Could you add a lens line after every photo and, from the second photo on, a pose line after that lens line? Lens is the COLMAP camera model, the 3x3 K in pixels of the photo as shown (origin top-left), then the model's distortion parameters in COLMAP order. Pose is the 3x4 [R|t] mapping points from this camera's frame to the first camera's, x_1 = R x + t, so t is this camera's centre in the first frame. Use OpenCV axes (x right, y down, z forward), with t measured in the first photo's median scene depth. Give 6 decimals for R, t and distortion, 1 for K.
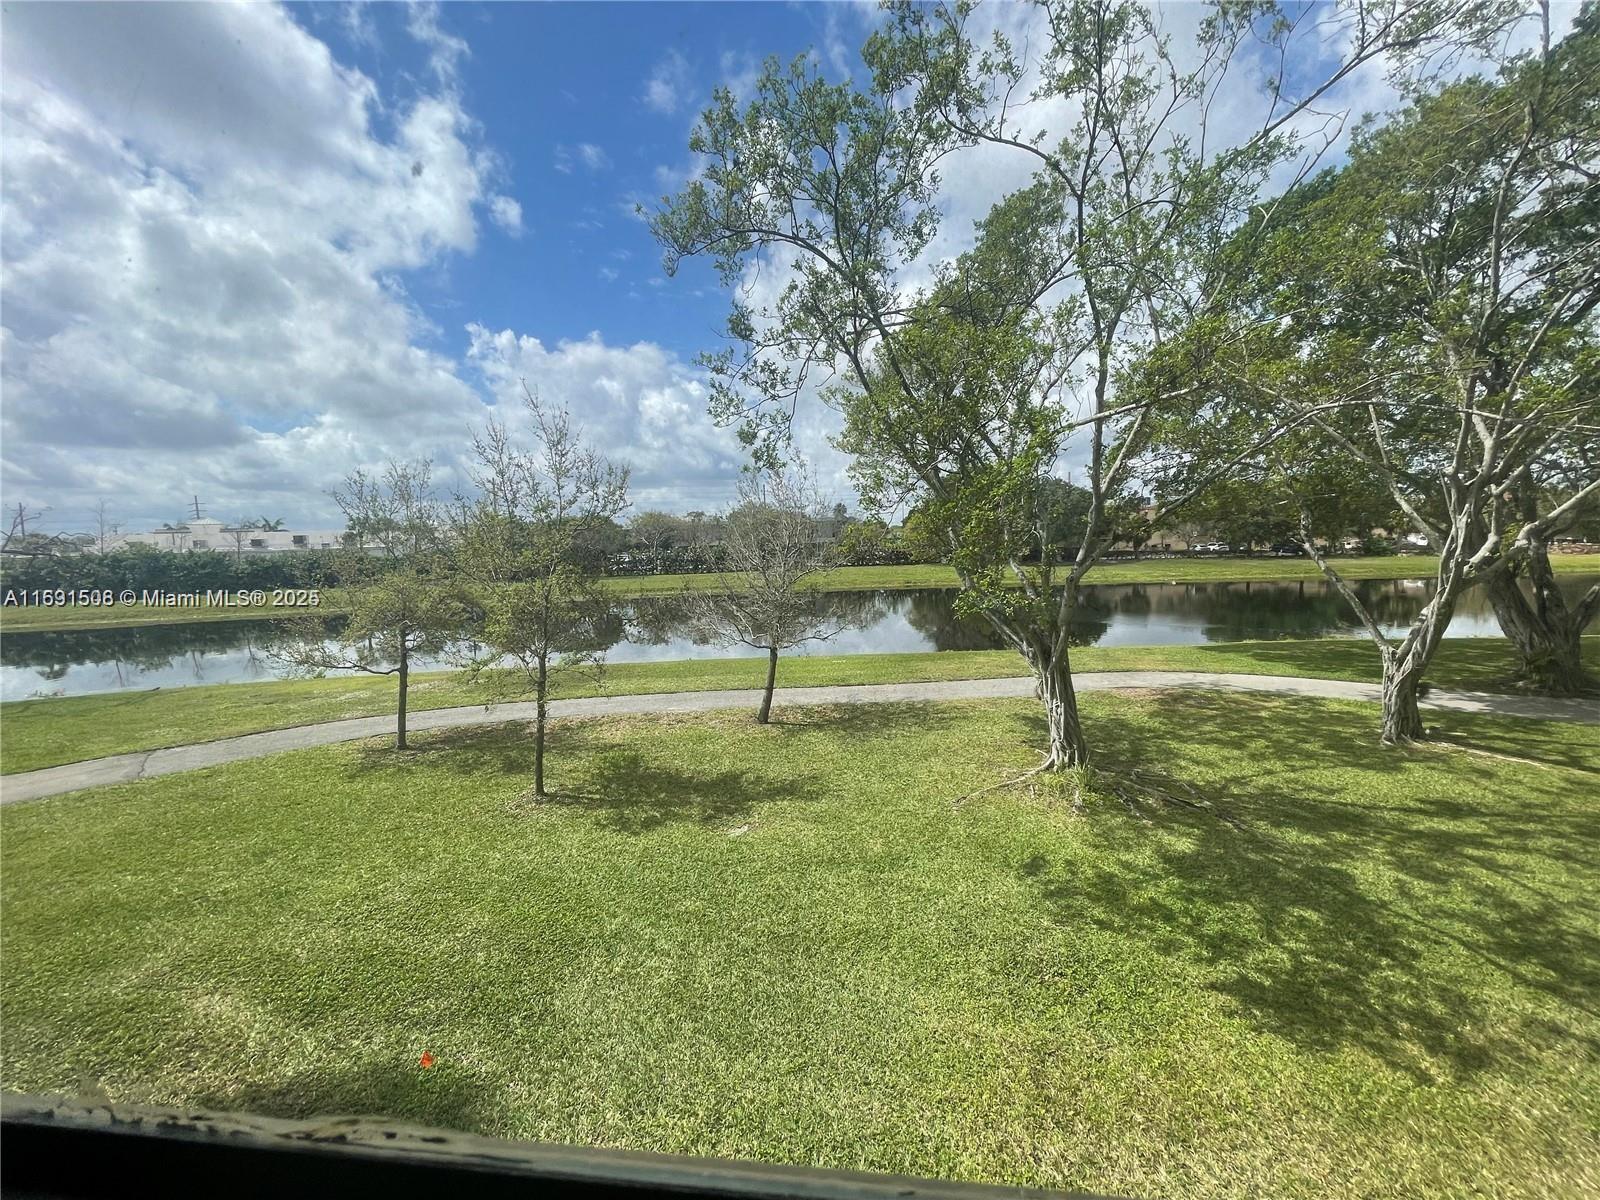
lens RADIAL K [[645.1, 0, 793.1], [0, 645.1, 609.1], [0, 0, 1]] dist [-0.005441, 0.002059]
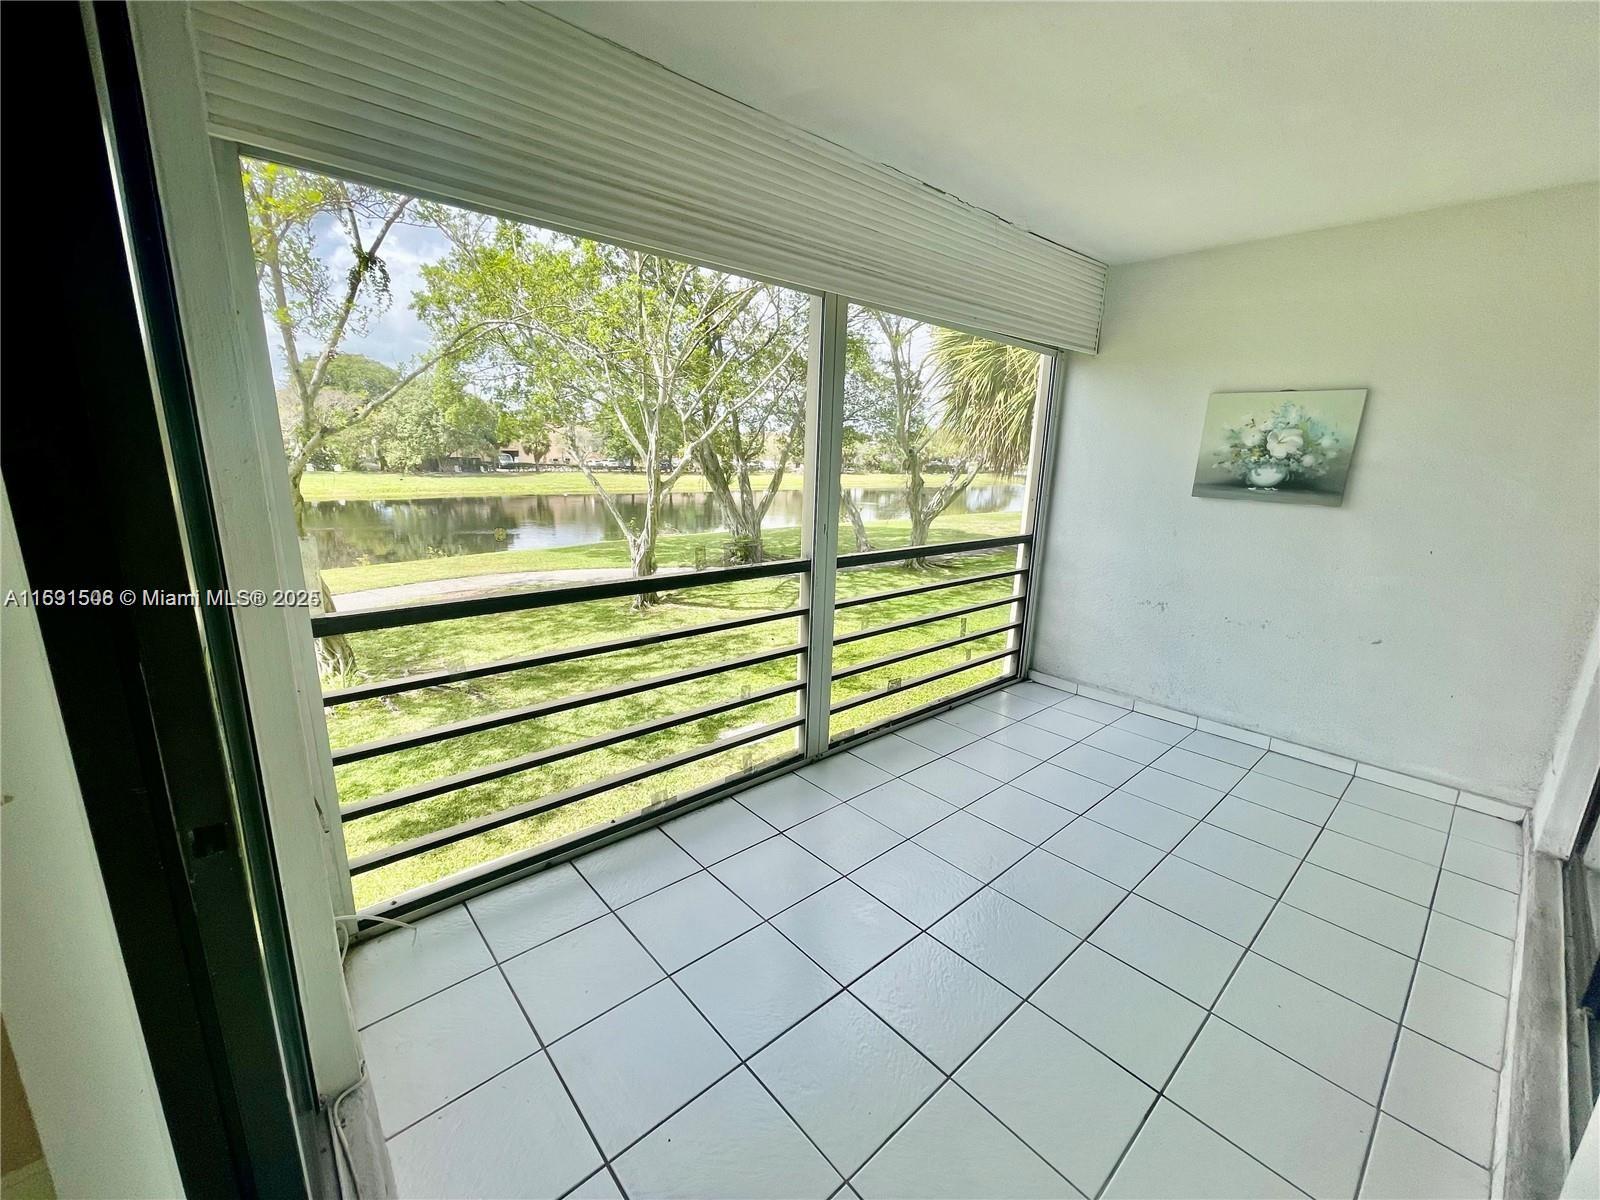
lens RADIAL K [[645.1, 0, 815.8], [0, 645.1, 604.3], [0, 0, 1]] dist [-0.005441, 0.002059]
pose [[0.659473, -0.125110, 0.741244, 0.197883], [0.032779, 0.989901, 0.137917, 0.028075], [-0.751013, -0.066655, 0.656914, -0.147044]]
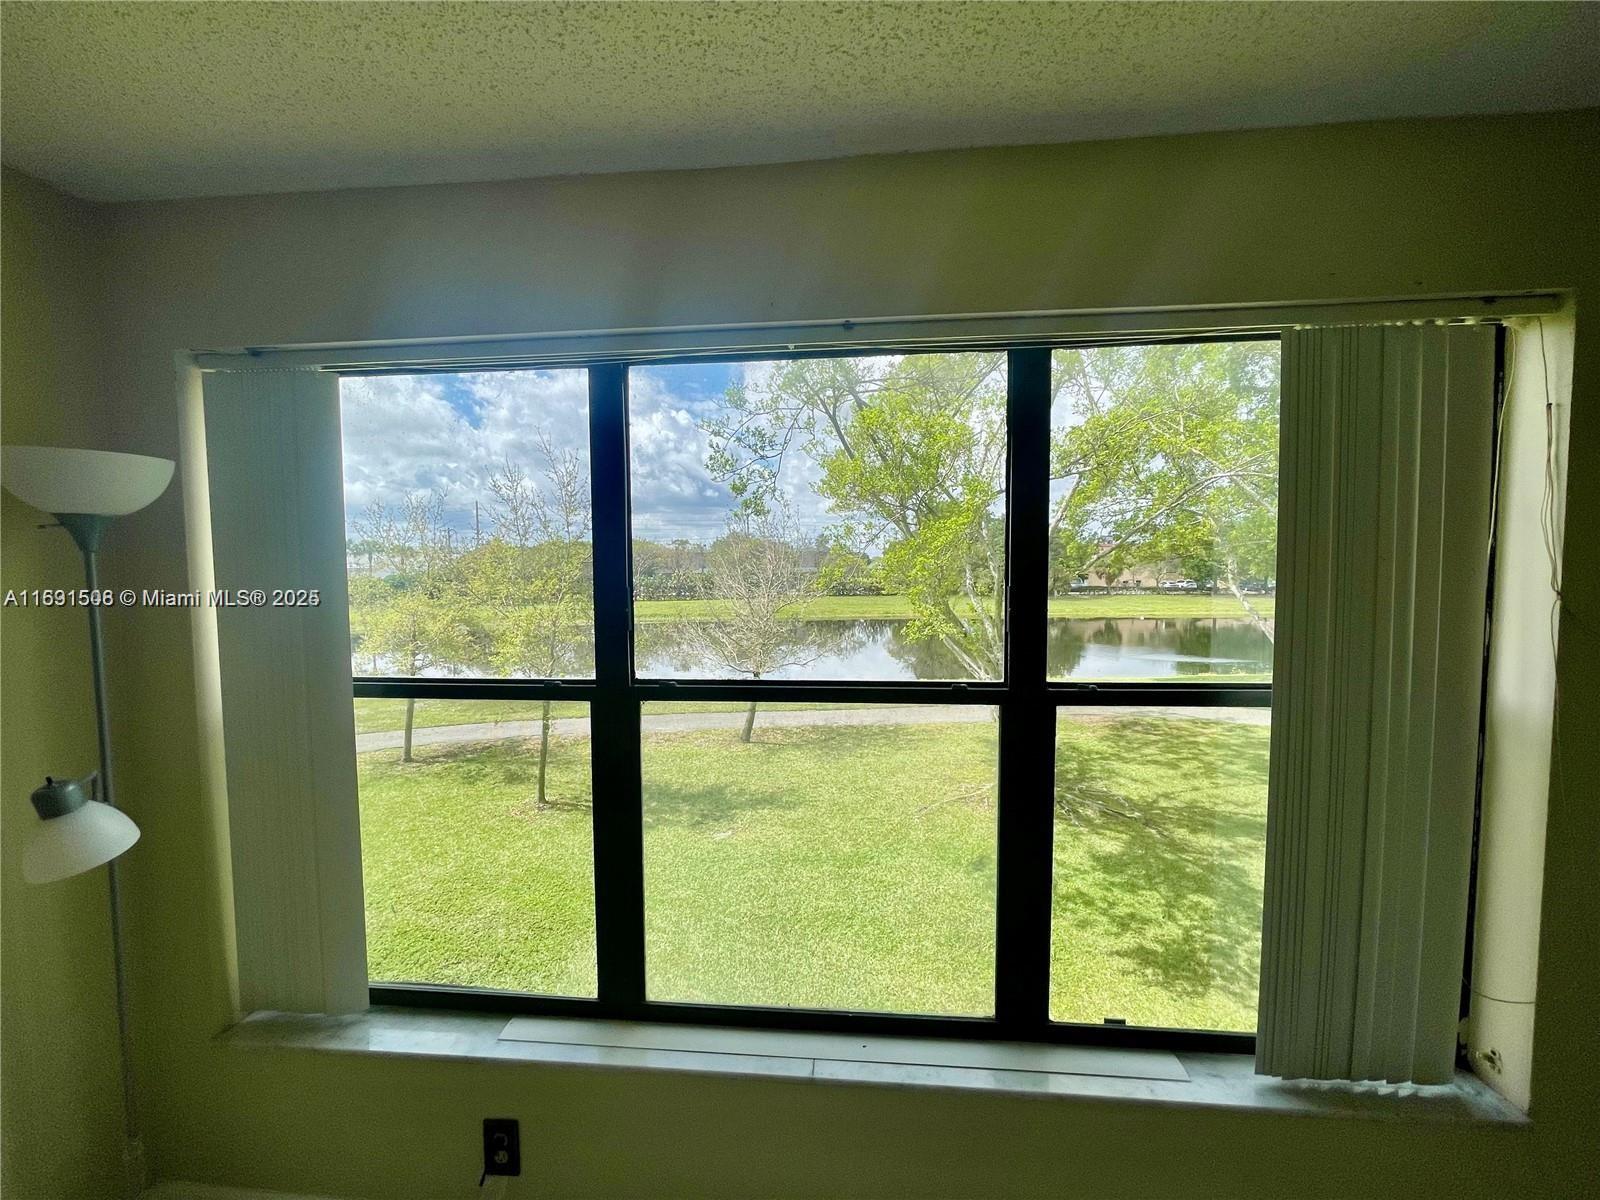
lens RADIAL K [[645.1, 0, 786.1], [0, 645.1, 605.4], [0, 0, 1]] dist [-0.005441, 0.002059]
pose [[0.999707, 0.017489, 0.016723, -0.001602], [-0.016641, 0.998633, -0.049549, 0.000782], [-0.017566, 0.049256, 0.998632, -0.120782]]
